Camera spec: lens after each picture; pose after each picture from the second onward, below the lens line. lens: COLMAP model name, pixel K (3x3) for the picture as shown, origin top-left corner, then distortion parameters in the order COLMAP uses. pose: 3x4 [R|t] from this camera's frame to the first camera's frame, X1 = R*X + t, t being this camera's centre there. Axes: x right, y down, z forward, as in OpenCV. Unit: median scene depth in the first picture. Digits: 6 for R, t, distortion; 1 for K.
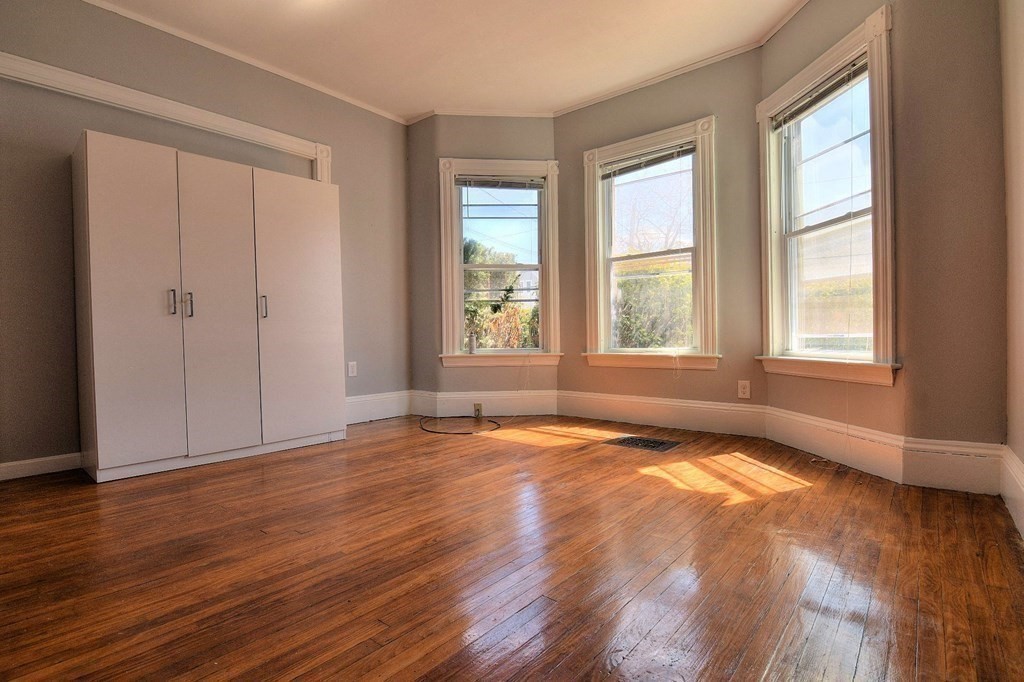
lens RADIAL K [[495.1, 0, 509.8], [0, 495.1, 340.6], [0, 0, 1]] dist [-0.015173, -0.003737]
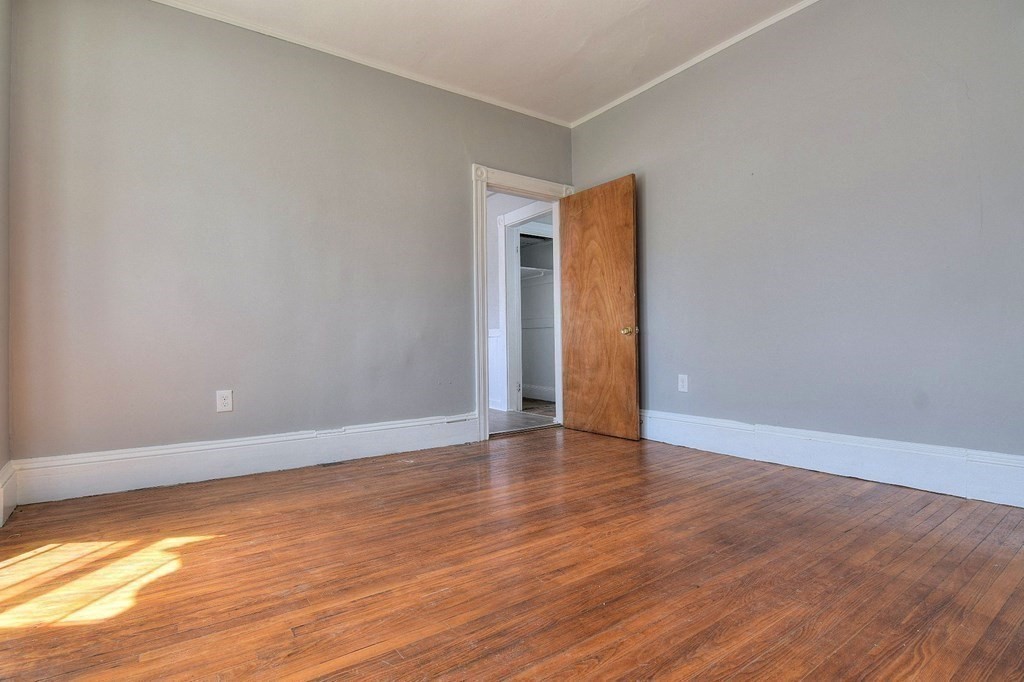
lens RADIAL K [[495.1, 0, 513.6], [0, 495.1, 342.8], [0, 0, 1]] dist [-0.015173, -0.003737]
pose [[-0.967328, 0.029598, 0.251794, -0.352620], [0.030210, 0.999543, -0.001435, -0.023430], [-0.251722, 0.006219, -0.967780, 1.602479]]
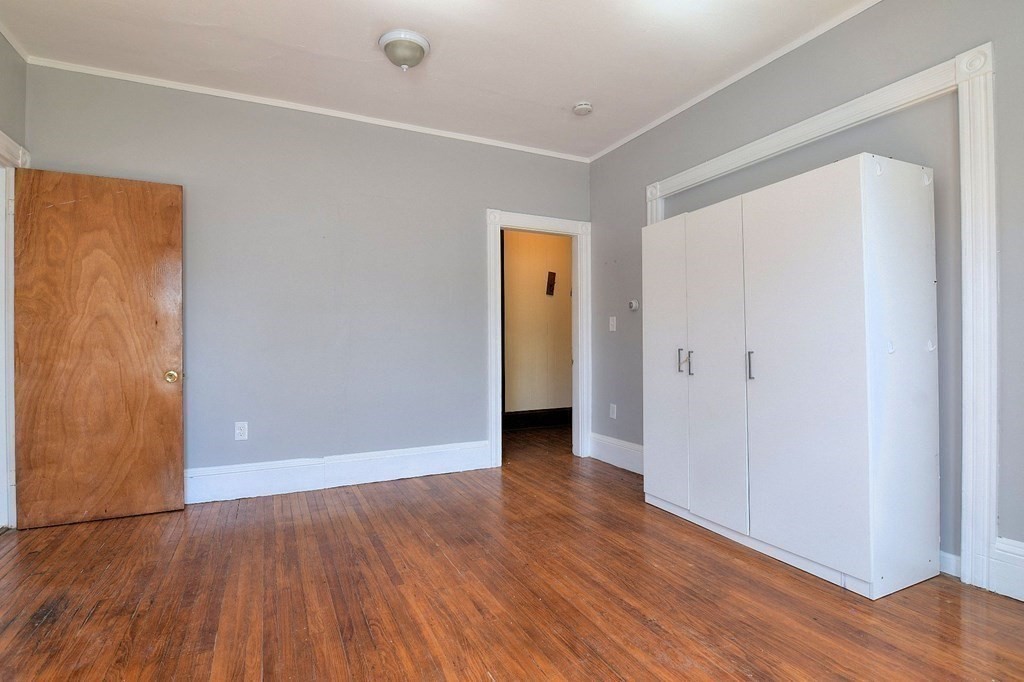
lens RADIAL K [[495.1, 0, 504.2], [0, 495.1, 340.2], [0, 0, 1]] dist [-0.015173, -0.003737]
pose [[-0.411619, 0.012619, -0.911269, 0.515406], [0.005831, 0.999920, 0.011212, -0.160038], [0.911337, -0.000699, -0.411659, 1.277337]]
